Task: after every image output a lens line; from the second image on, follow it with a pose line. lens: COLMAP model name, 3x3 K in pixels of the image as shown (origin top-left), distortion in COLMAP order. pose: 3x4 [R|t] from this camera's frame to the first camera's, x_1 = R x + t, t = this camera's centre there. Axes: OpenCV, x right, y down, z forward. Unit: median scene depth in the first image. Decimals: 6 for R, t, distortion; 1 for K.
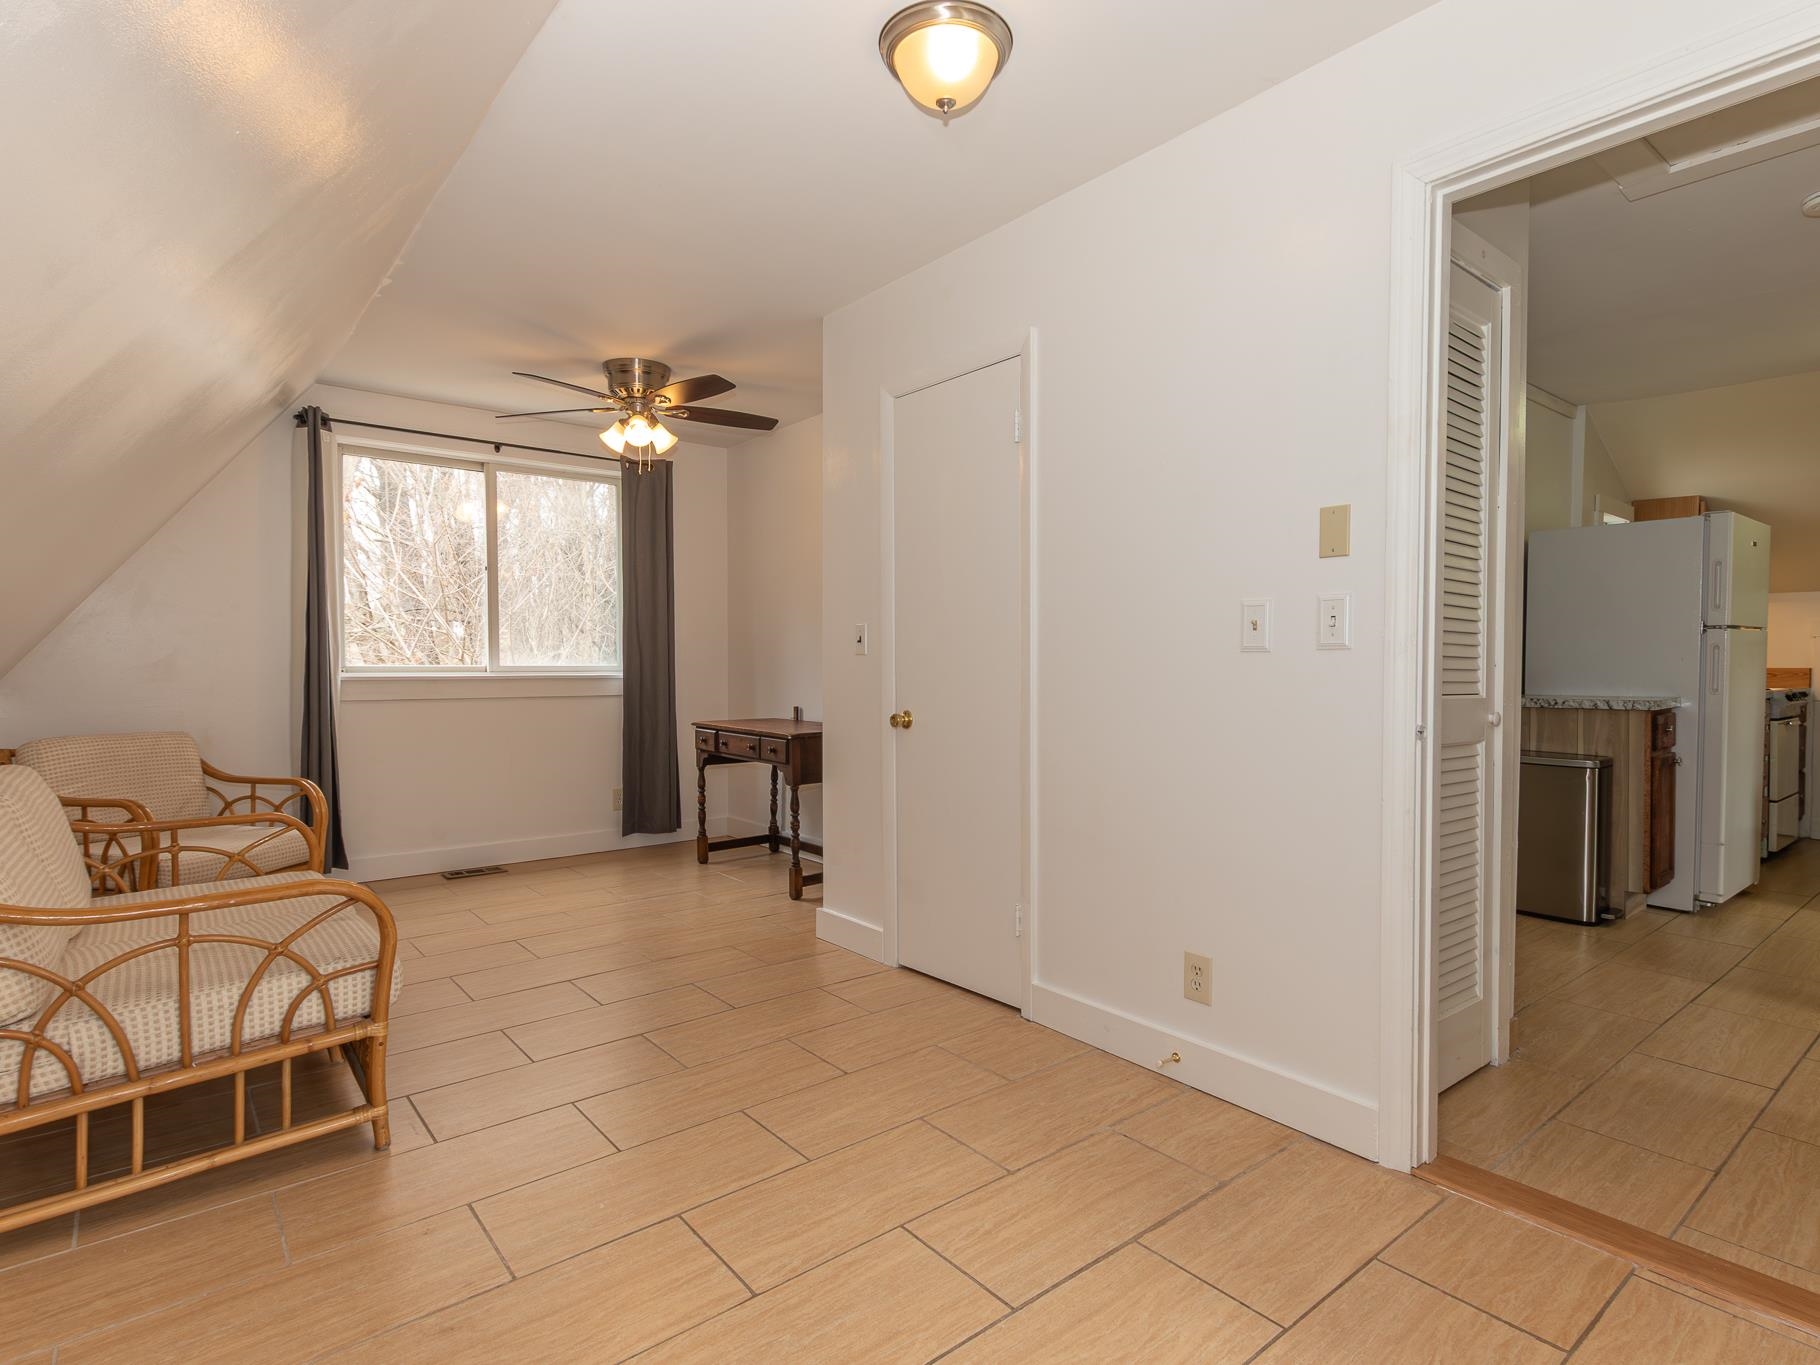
lens RADIAL K [[950.4, 0, 922.3], [0, 950.4, 684.1], [0, 0, 1]] dist [0.004623, -0.000836]
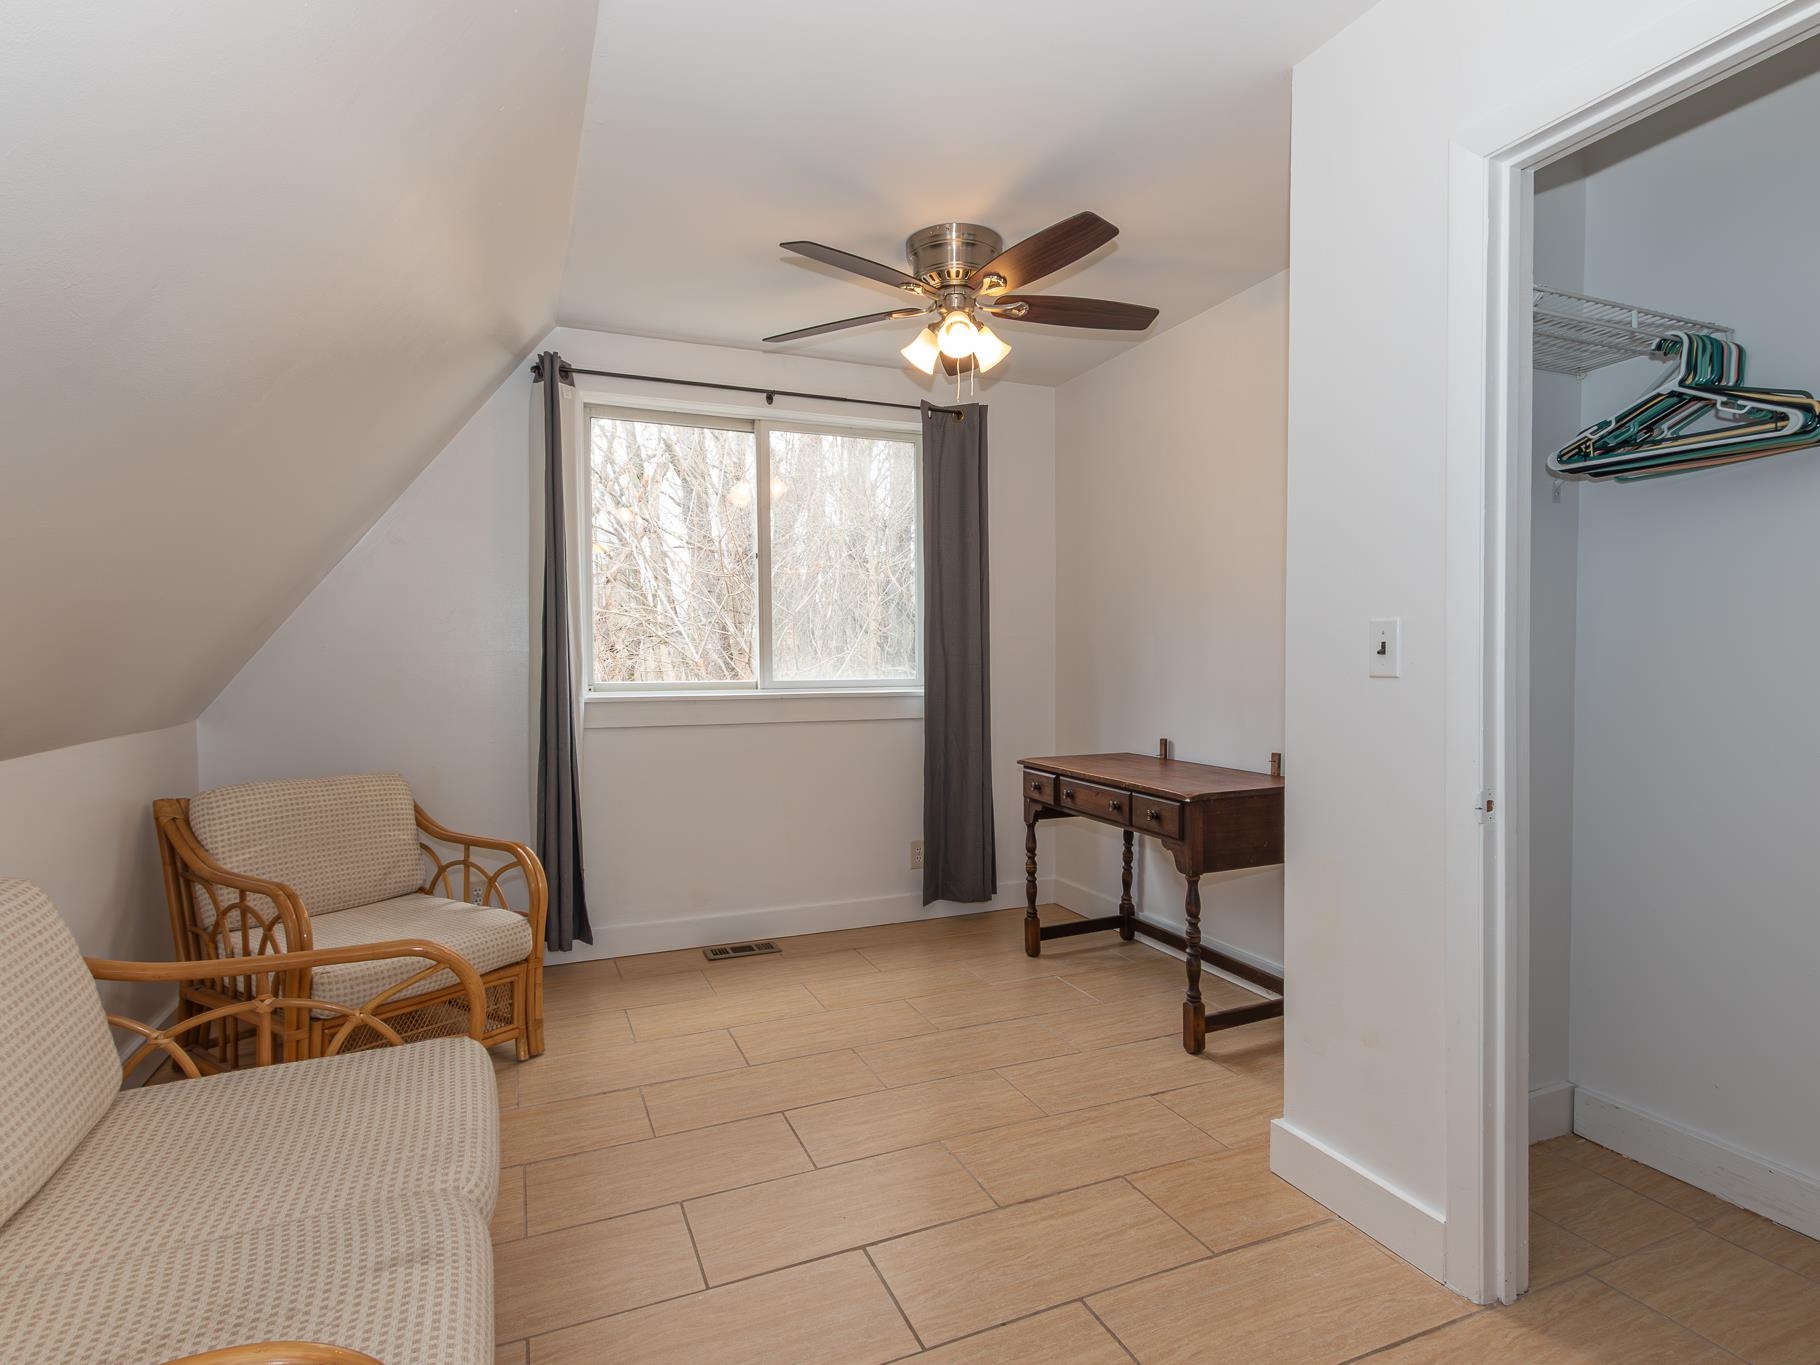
lens RADIAL K [[950.4, 0, 910.3], [0, 950.4, 678.5], [0, 0, 1]] dist [0.004623, -0.000836]
pose [[0.957285, -0.000878, -0.289143, -0.122051], [0.000577, 0.999999, -0.001126, -0.021832], [0.289144, 0.000911, 0.957285, 0.313844]]
